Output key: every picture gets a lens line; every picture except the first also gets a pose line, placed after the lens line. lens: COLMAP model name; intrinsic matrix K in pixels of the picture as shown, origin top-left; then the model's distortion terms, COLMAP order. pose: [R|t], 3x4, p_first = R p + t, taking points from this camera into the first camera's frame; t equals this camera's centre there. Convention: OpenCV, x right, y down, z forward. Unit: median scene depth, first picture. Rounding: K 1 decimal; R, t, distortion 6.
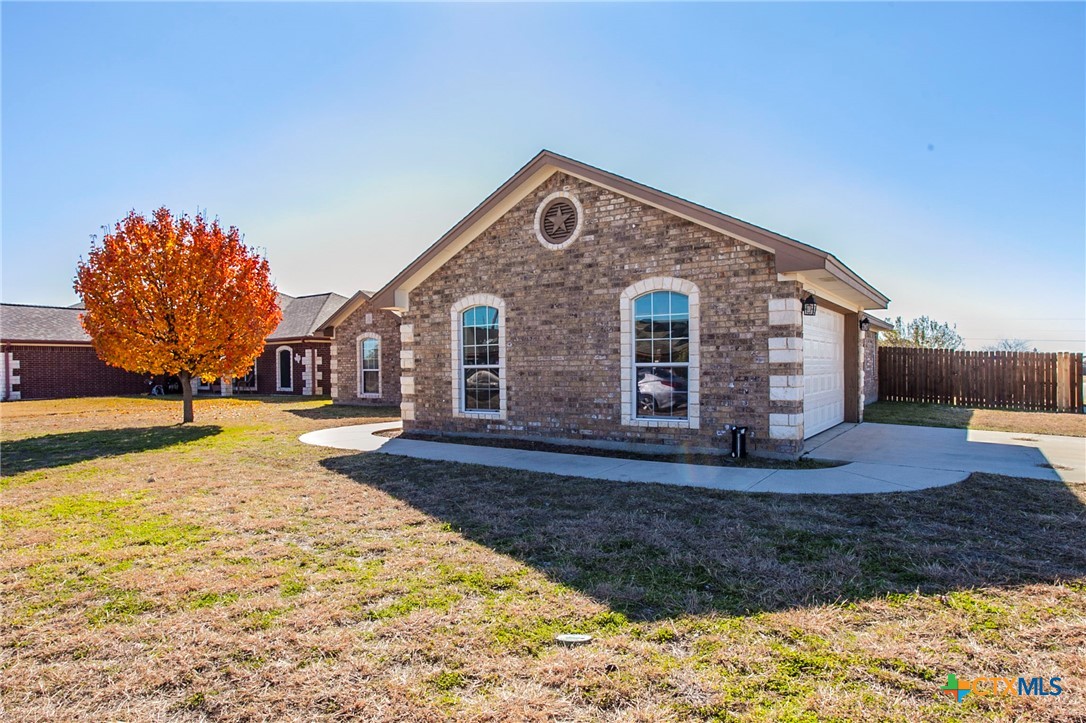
lens RADIAL K [[555.8, 0, 543.6], [0, 555.8, 373.4], [0, 0, 1]] dist [-0.020745, 0.002355]
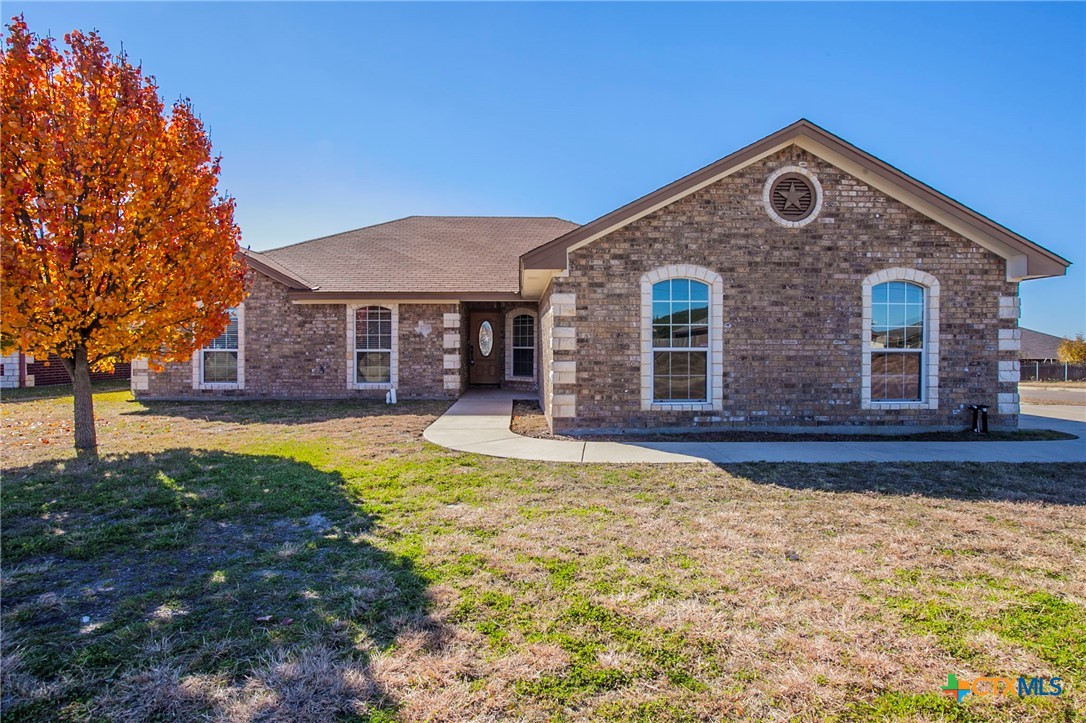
lens RADIAL K [[502.1, 0, 542.8], [0, 502.1, 350.9], [0, 0, 1]] dist [0.010809, 0.001731]
pose [[0.818598, 0.009467, 0.574289, -0.813489], [-0.004979, 0.999944, -0.009386, -0.002126], [-0.574345, 0.004824, 0.818599, 0.542257]]
